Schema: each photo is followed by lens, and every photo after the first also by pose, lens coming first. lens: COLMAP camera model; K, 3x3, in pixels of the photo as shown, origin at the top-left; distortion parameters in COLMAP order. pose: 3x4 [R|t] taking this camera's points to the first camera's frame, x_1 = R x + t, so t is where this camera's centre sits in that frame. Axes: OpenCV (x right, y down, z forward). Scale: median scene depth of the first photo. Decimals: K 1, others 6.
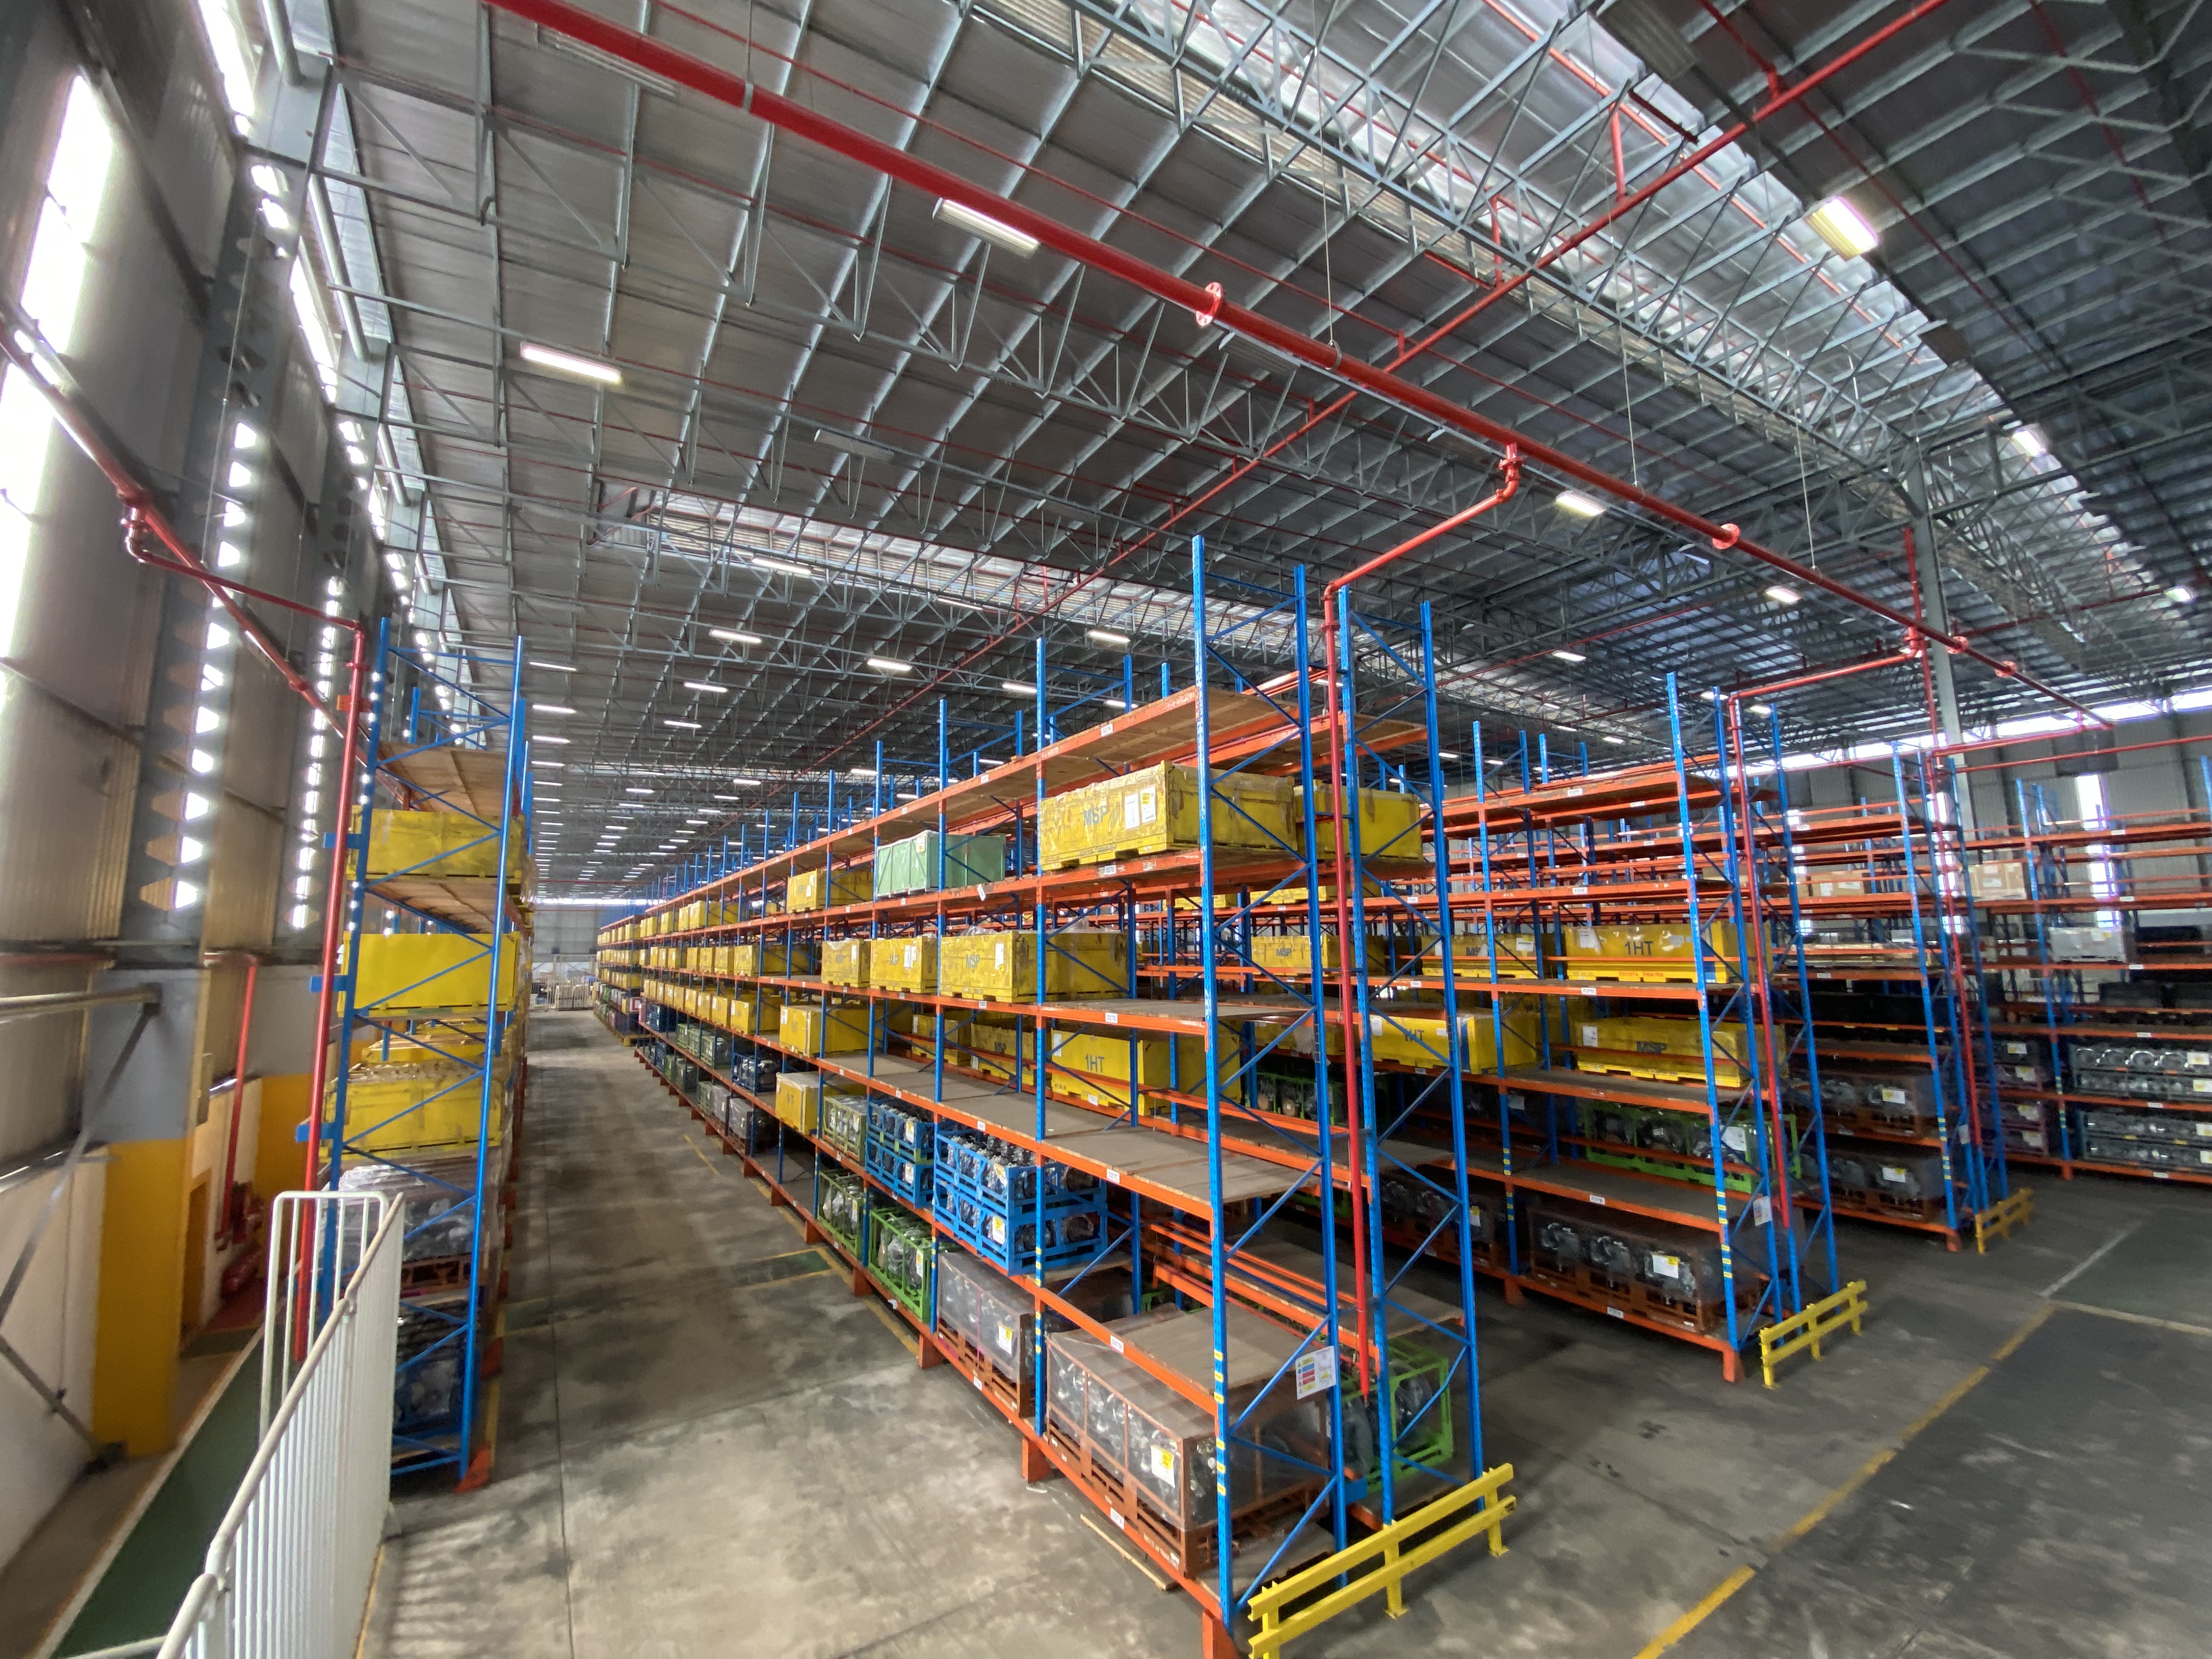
lens RADIAL K [[908.1, 0, 1099.8], [0, 908.1, 821.4], [0, 0, 1]] dist [0.011541, -0.017521]
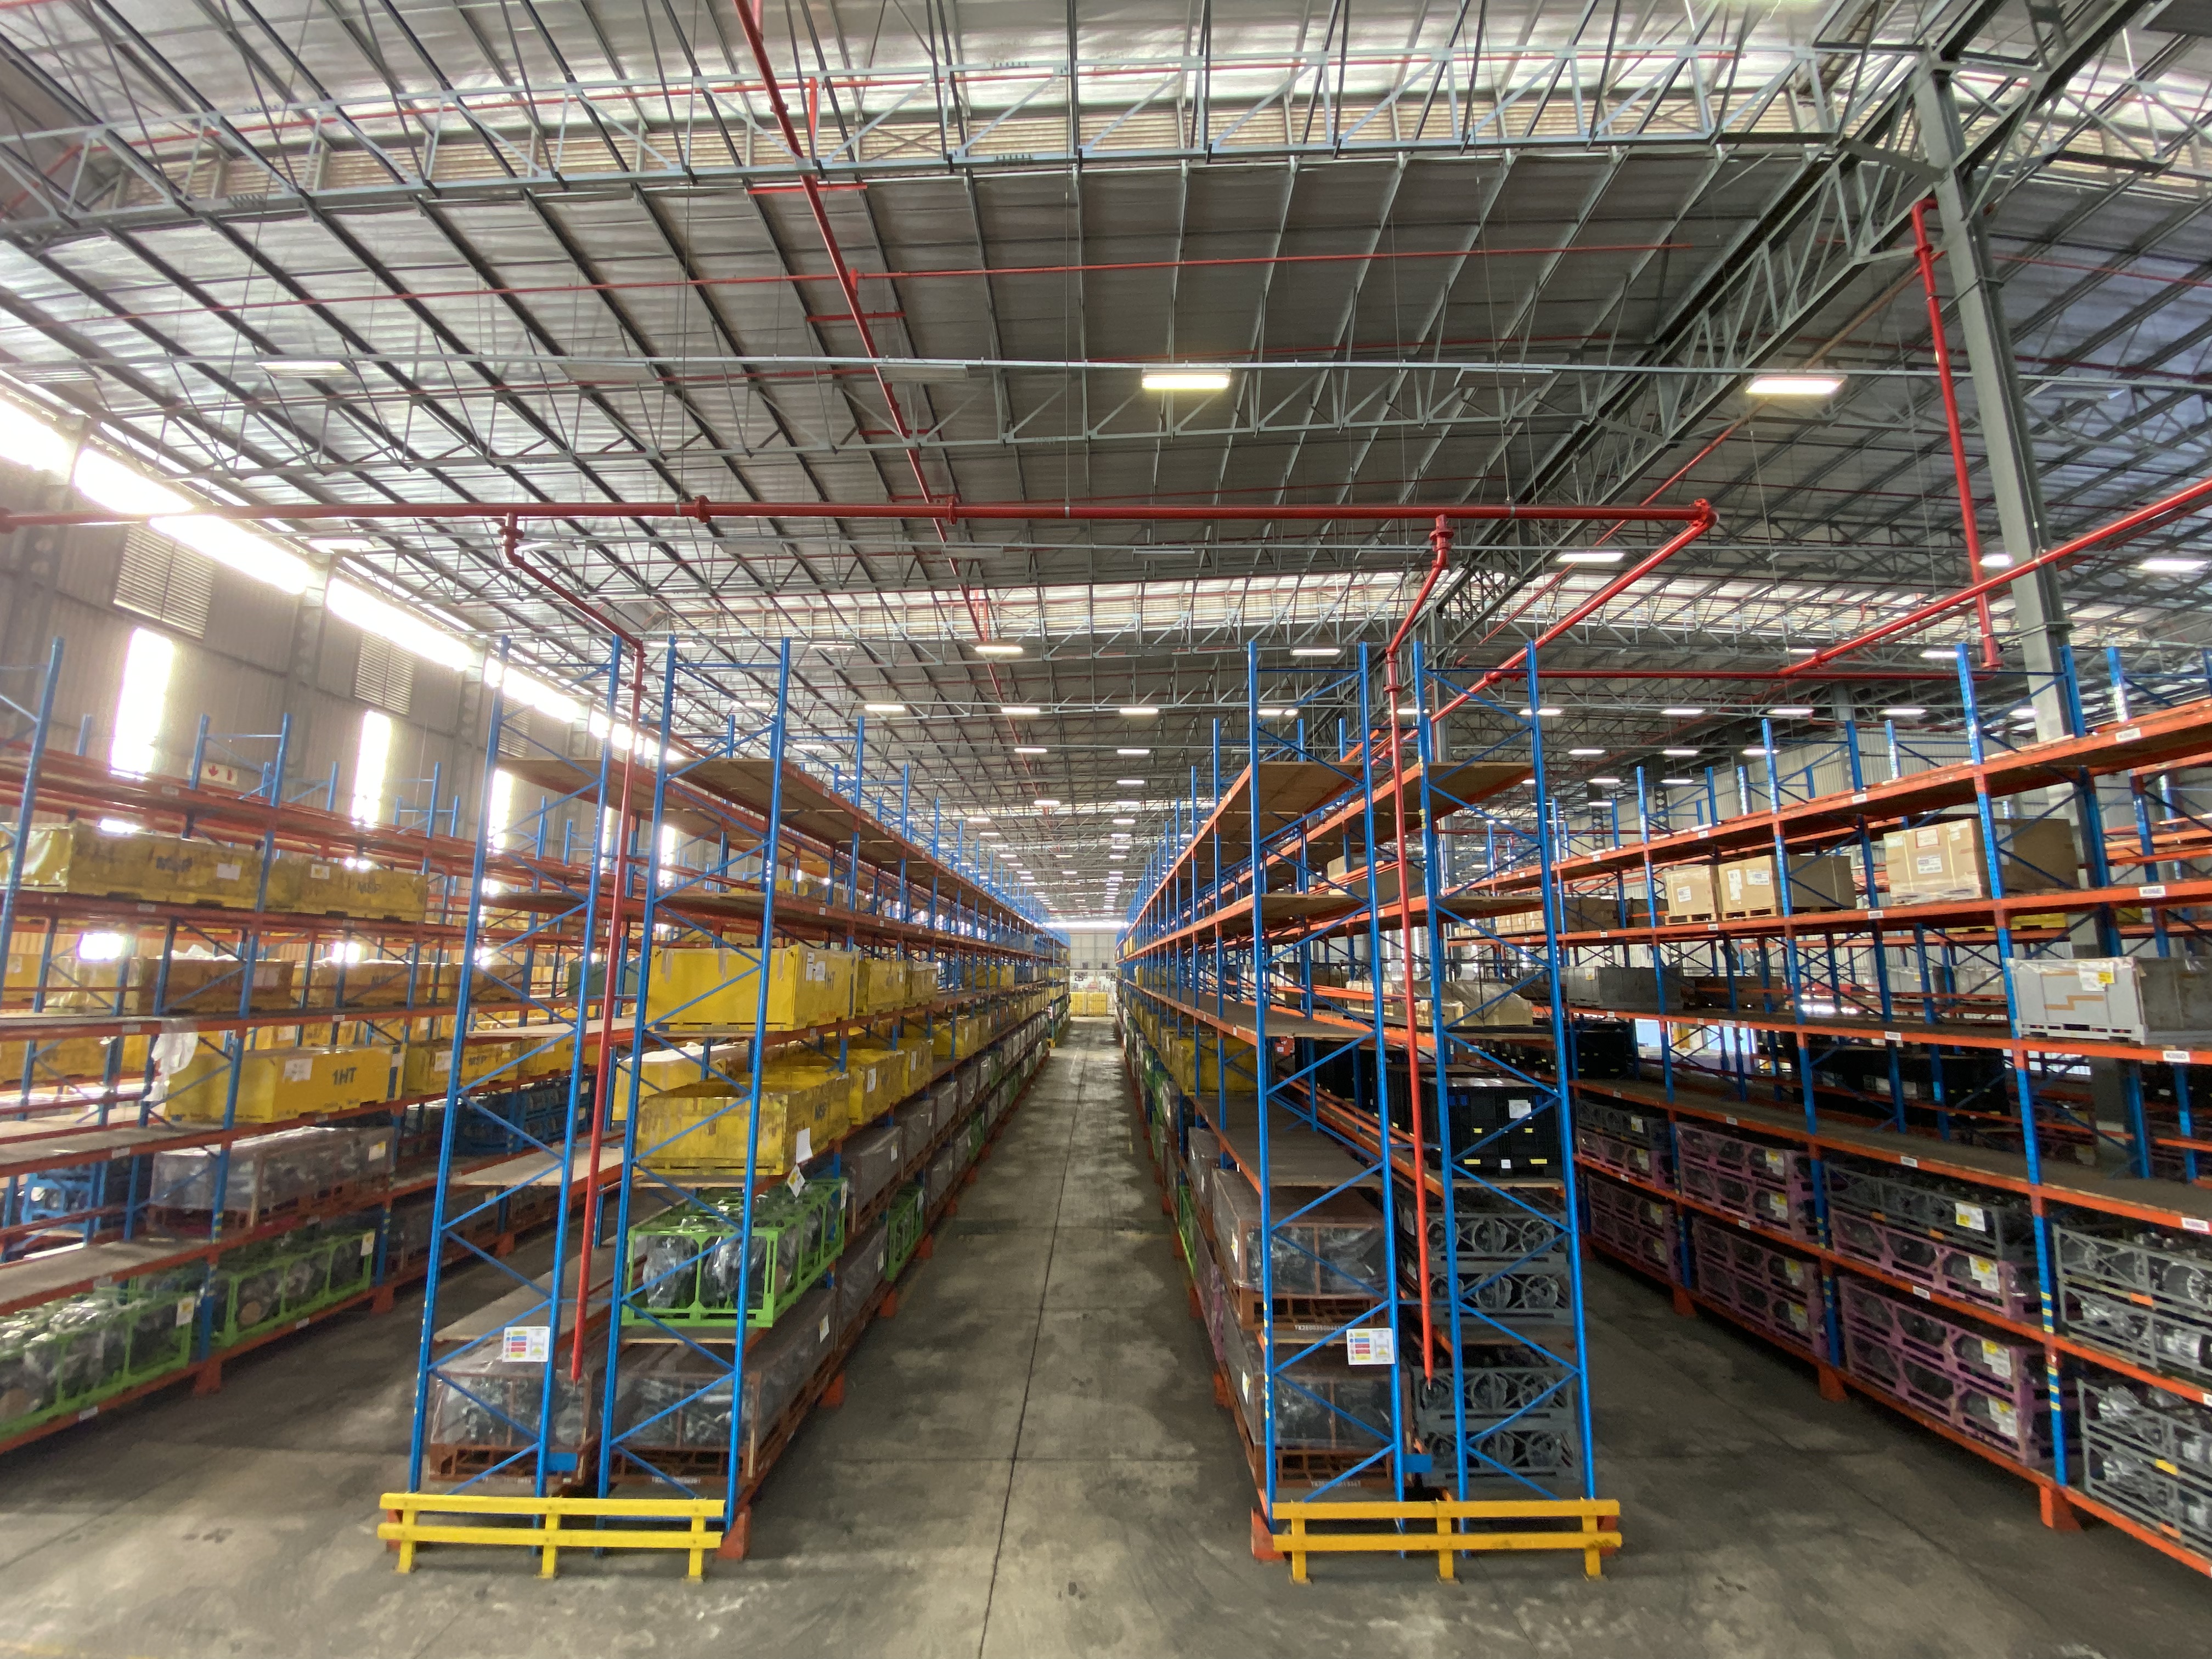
lens RADIAL K [[908.1, 0, 1099.8], [0, 908.1, 821.4], [0, 0, 1]] dist [0.011541, -0.017521]
pose [[0.843394, -0.072109, -0.532435, 0.540665], [0.058800, 0.997389, -0.041937, 0.023533], [0.534068, 0.004062, 0.845432, 0.216496]]
